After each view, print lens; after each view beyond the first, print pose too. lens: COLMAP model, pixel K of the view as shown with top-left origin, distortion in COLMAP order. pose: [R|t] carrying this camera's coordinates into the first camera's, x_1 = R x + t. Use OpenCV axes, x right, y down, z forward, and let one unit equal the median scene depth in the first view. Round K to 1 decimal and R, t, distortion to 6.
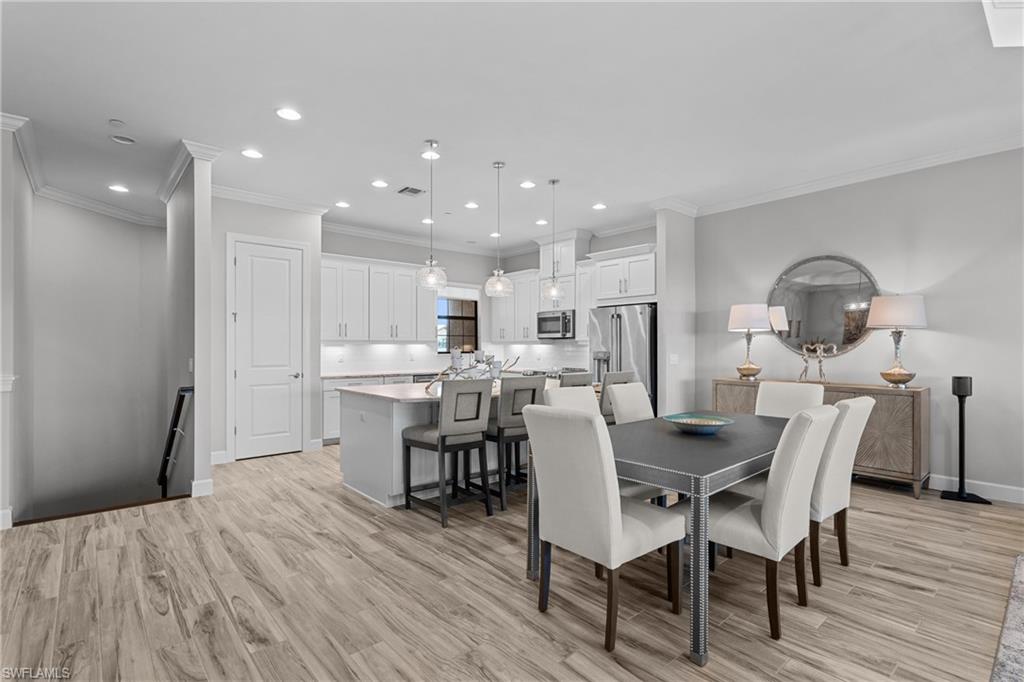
lens RADIAL K [[475.8, 0, 518.9], [0, 475.8, 344.5], [0, 0, 1]] dist [0.007213, -0.003611]
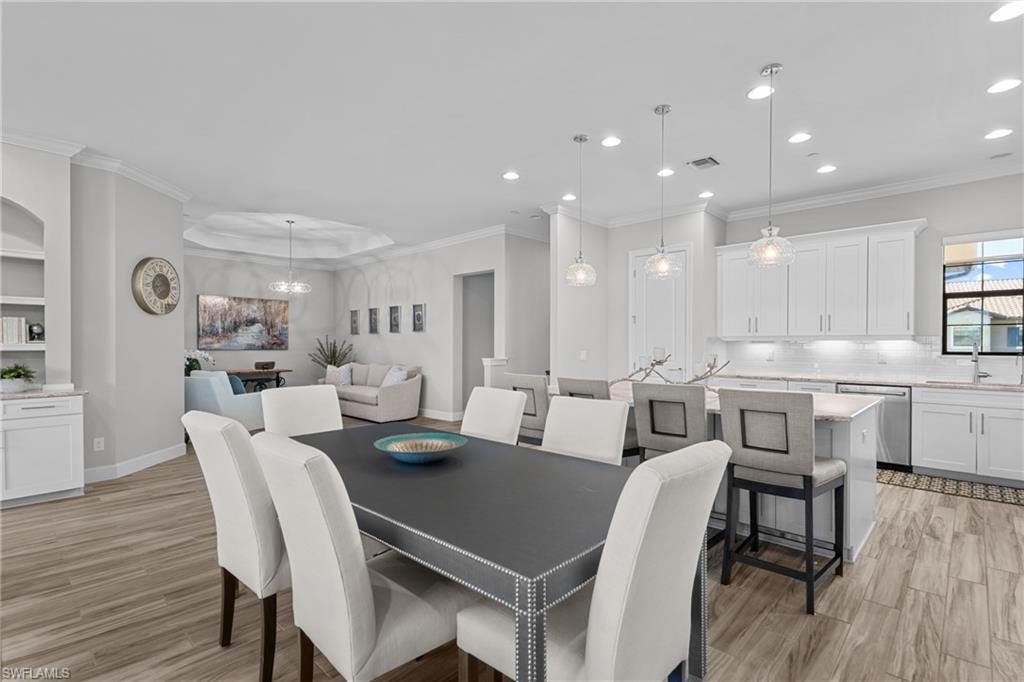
lens RADIAL K [[475.8, 0, 515.0], [0, 475.8, 348.9], [0, 0, 1]] dist [0.007213, -0.003611]
pose [[0.089047, 0.012479, -0.995949, 0.722462], [0.002334, 0.999916, 0.012738, 0.003010], [0.996025, -0.003459, 0.089010, 0.702706]]
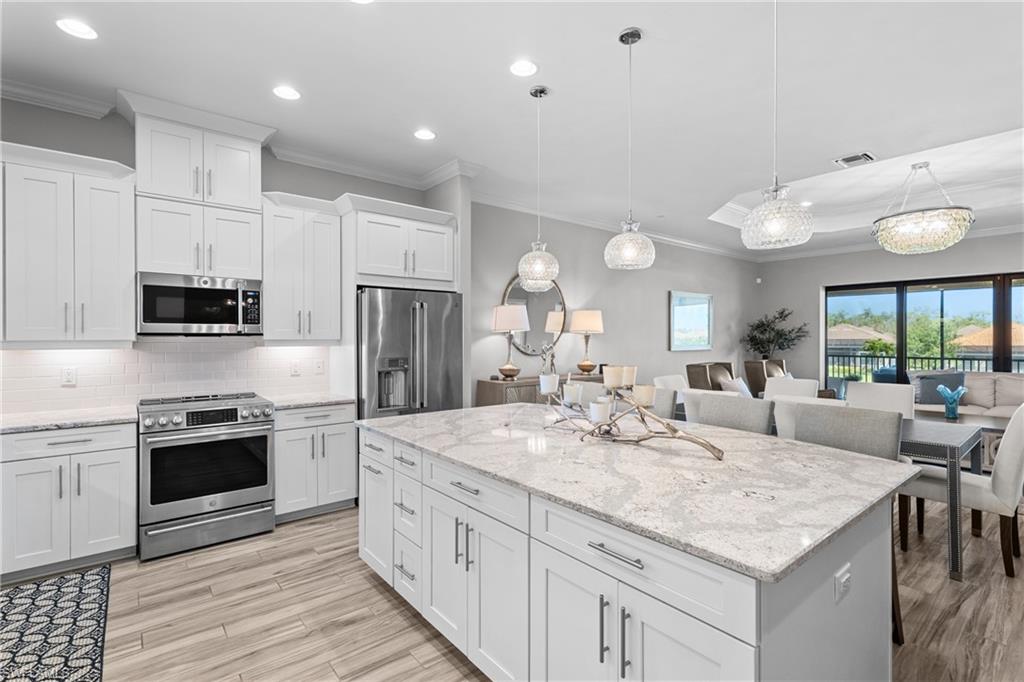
lens RADIAL K [[475.8, 0, 503.8], [0, 475.8, 336.6], [0, 0, 1]] dist [0.007213, -0.003611]
pose [[0.054822, 0.007249, 0.998470, -0.630219], [0.000338, 0.999973, -0.007279, -0.012866], [-0.998496, 0.000737, 0.054818, 1.145779]]
